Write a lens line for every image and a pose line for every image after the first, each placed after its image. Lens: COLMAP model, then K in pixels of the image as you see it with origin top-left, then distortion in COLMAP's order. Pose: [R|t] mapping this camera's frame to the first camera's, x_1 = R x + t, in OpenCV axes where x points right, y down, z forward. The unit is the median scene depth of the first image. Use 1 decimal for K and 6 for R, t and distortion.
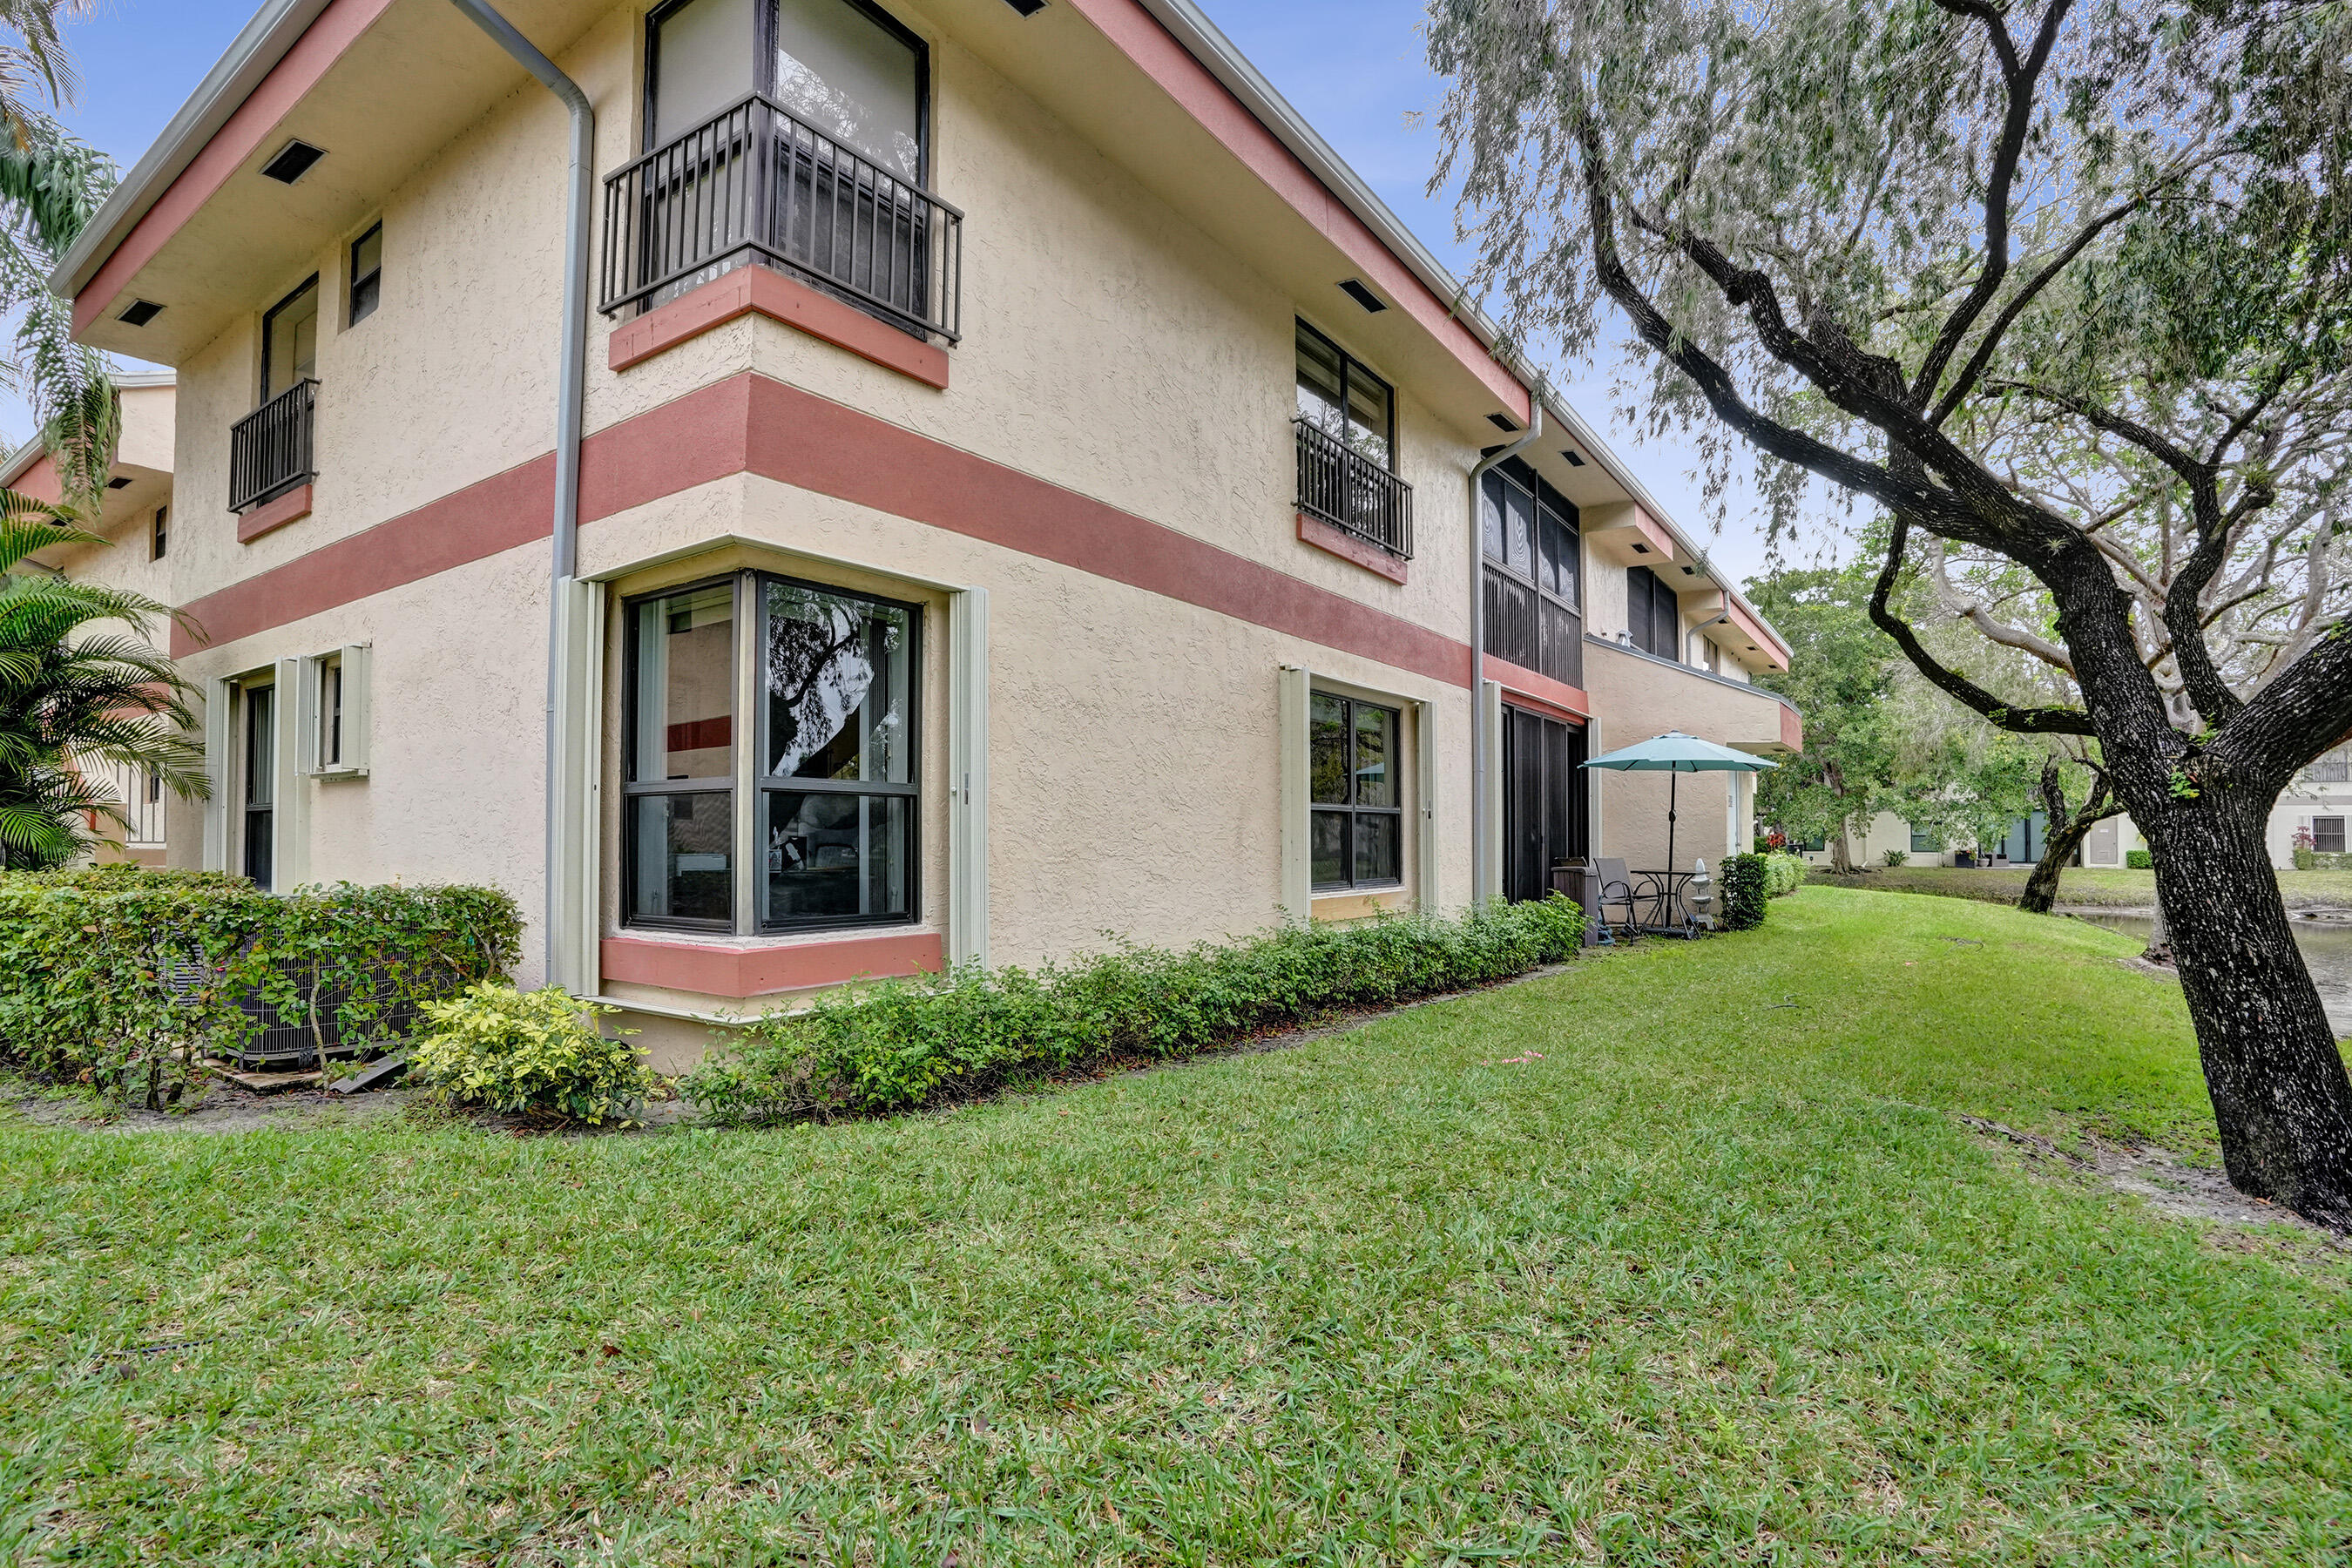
lens RADIAL K [[1103.8, 0, 1180.0], [0, 1103.8, 791.5], [0, 0, 1]] dist [-0.066859, 0.027113]
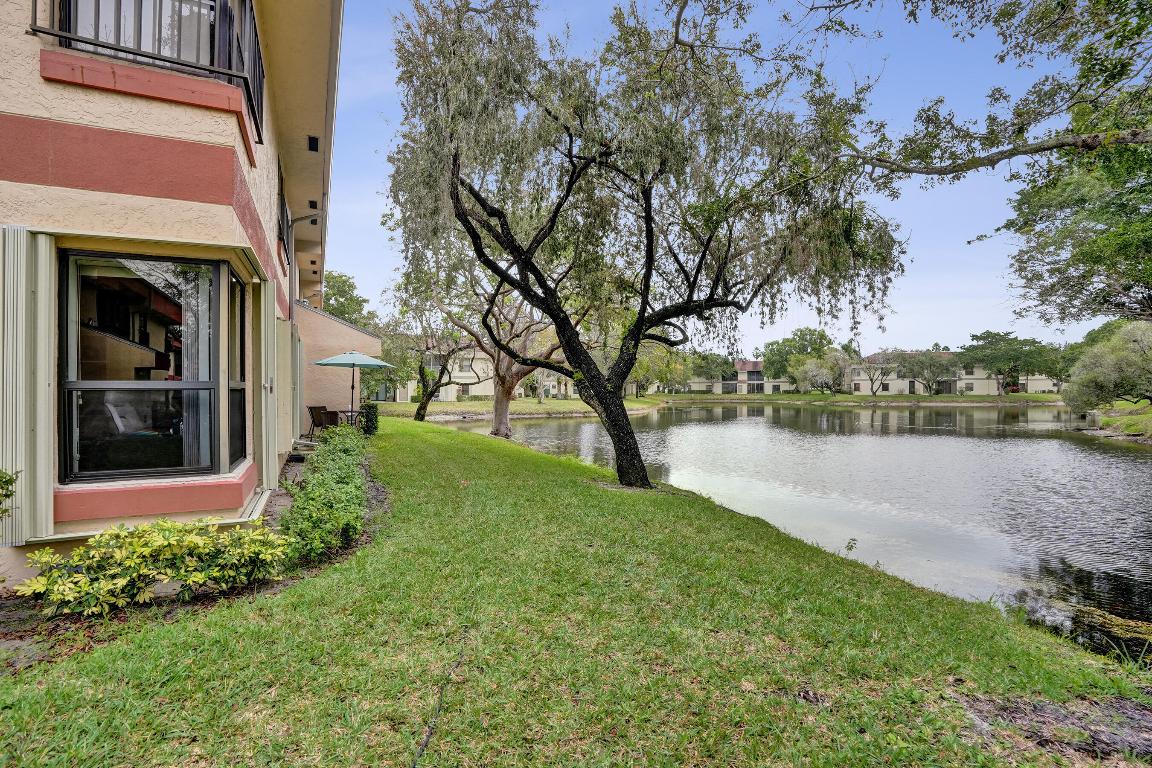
lens RADIAL K [[540.6, 0, 578.0], [0, 540.6, 387.7], [0, 0, 1]] dist [-0.066859, 0.027113]
pose [[0.476214, -0.001835, 0.879327, -0.554907], [-0.032983, 0.999257, 0.019948, -0.024671], [-0.878710, -0.038502, 0.475800, 0.064466]]
